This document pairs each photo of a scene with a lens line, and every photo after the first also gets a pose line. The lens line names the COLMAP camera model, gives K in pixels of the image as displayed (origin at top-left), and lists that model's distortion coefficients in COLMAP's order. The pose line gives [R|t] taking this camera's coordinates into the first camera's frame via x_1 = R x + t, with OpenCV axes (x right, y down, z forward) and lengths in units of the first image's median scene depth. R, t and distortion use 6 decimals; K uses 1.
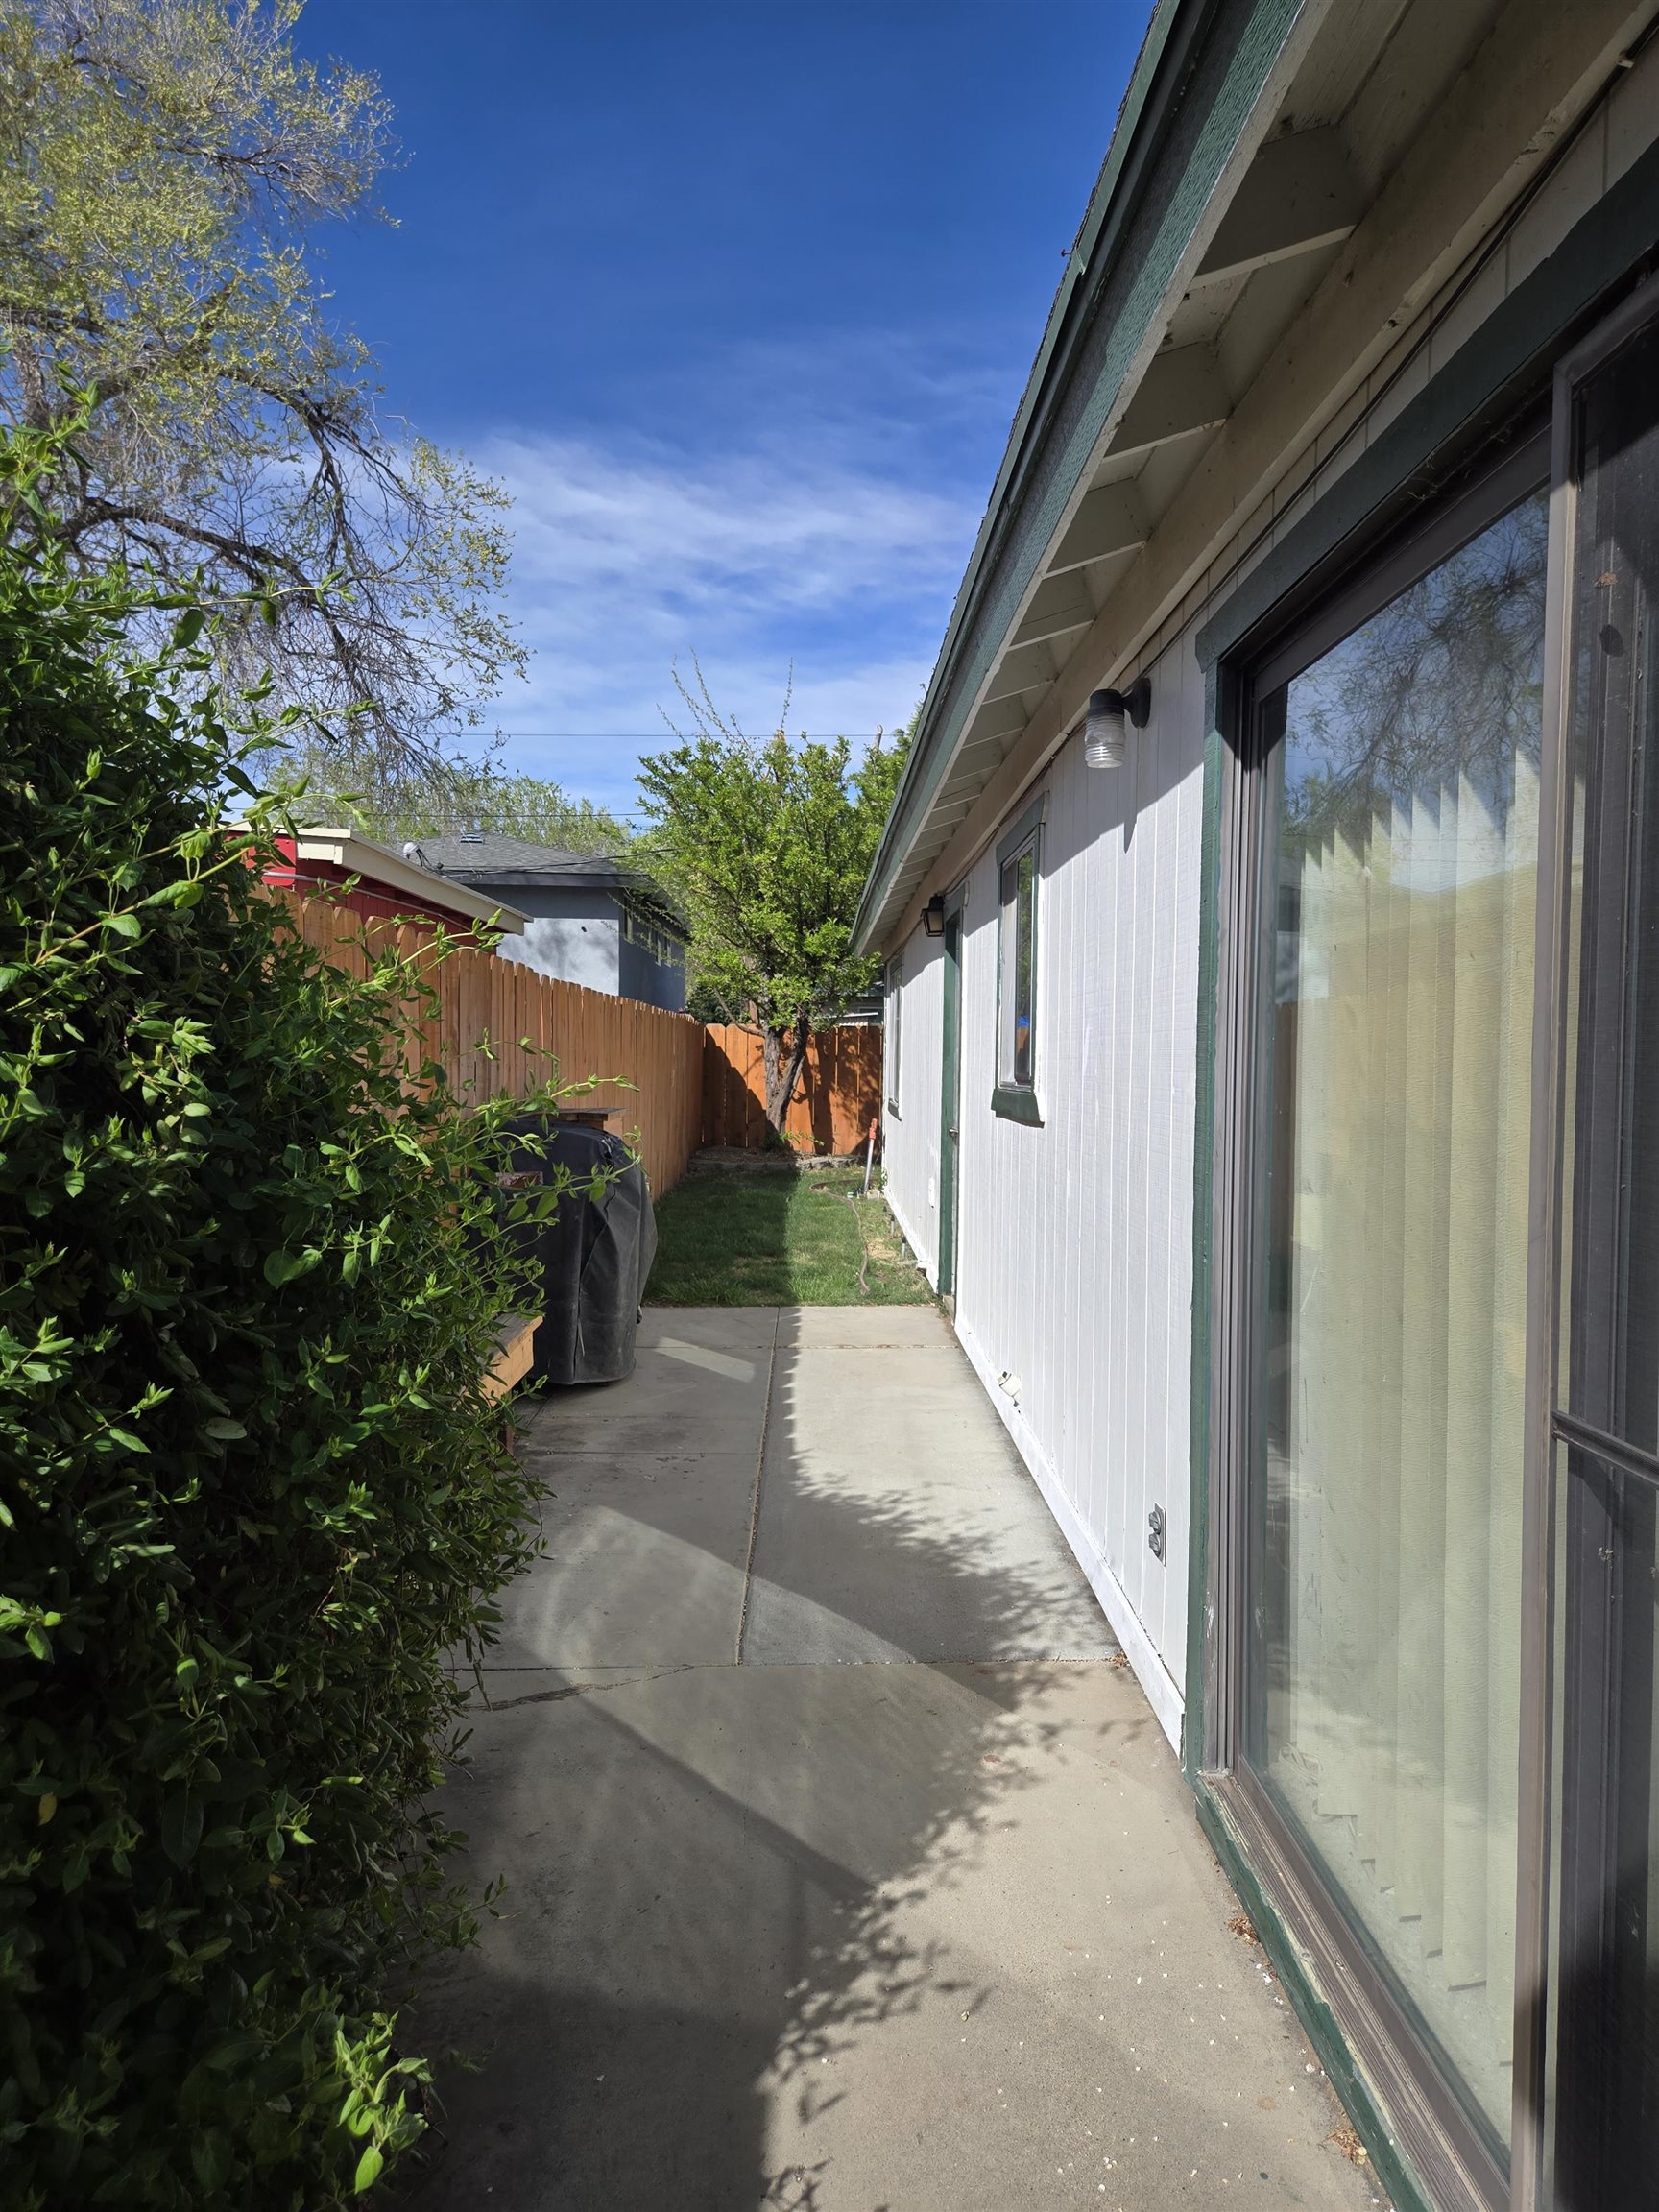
lens RADIAL K [[1509.0, 0, 829.5], [0, 1509.0, 1106.0], [0, 0, 1]] dist [0.046186, -0.035625]
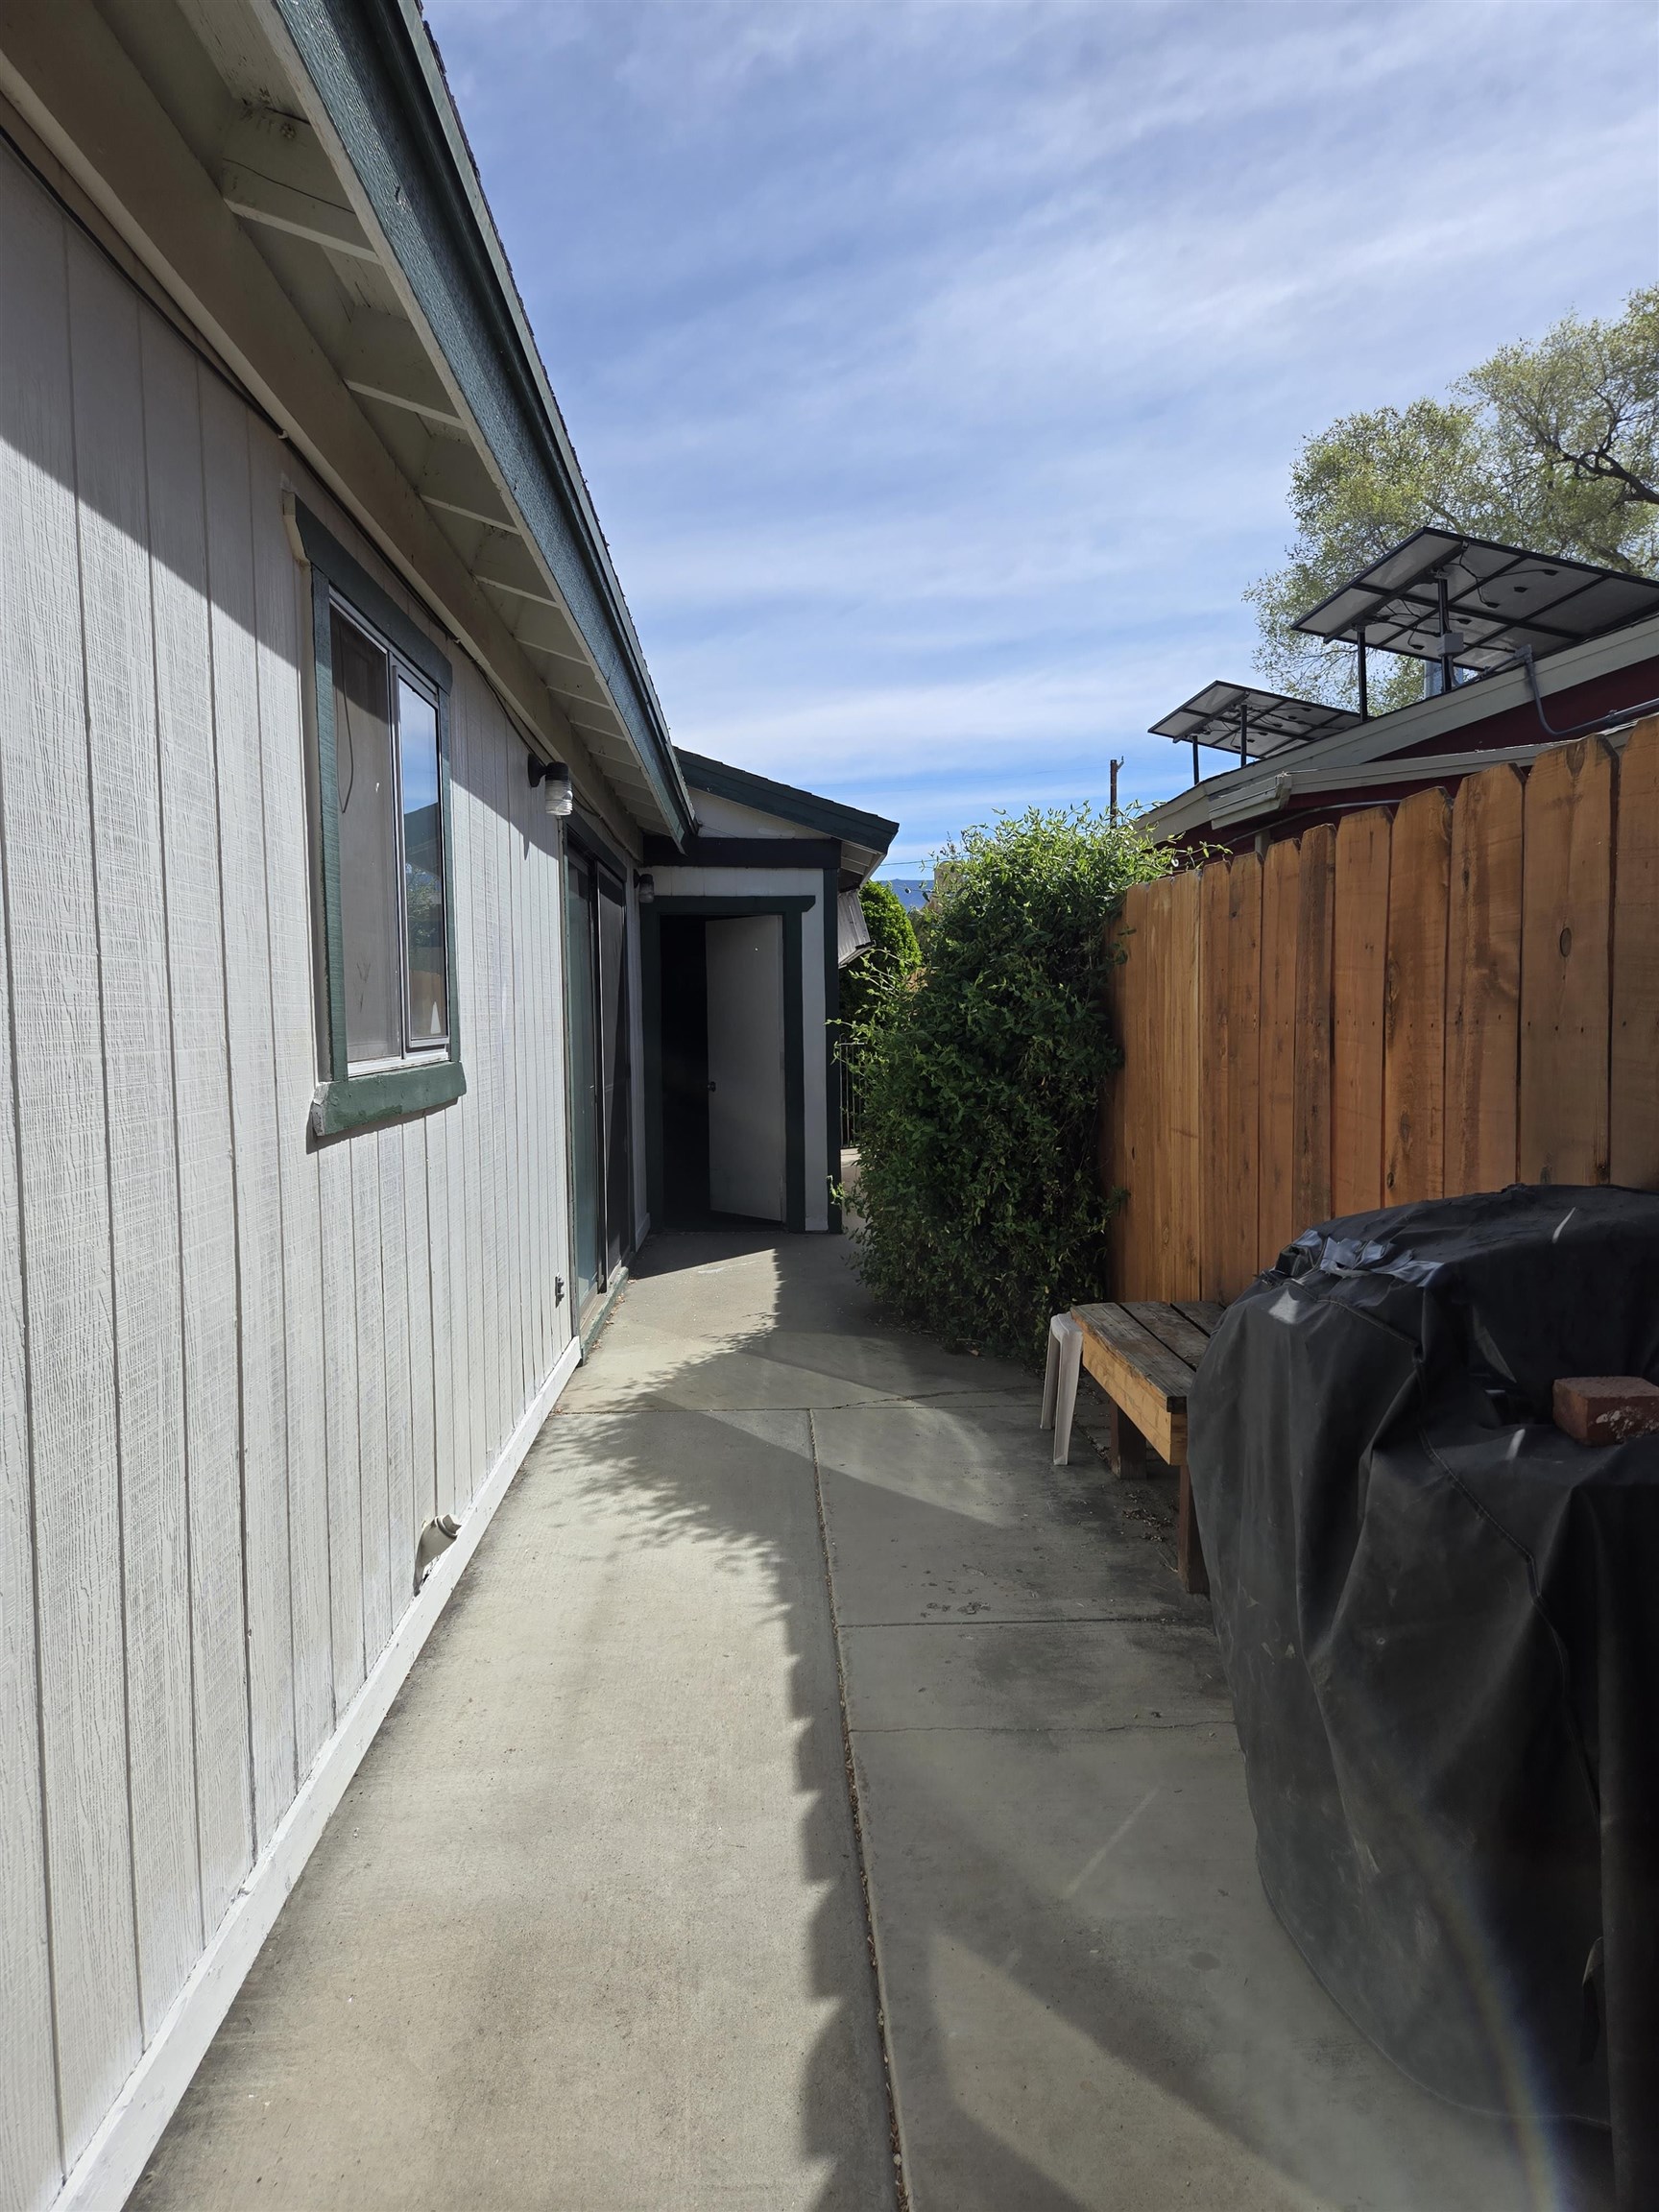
lens RADIAL K [[1509.0, 0, 829.5], [0, 1509.0, 1106.0], [0, 0, 1]] dist [0.046186, -0.035625]
pose [[-0.999549, 0.002335, -0.029951, -0.029084], [-0.000714, 0.994845, 0.101402, -0.072653], [0.030033, 0.101377, -0.994395, 2.031960]]
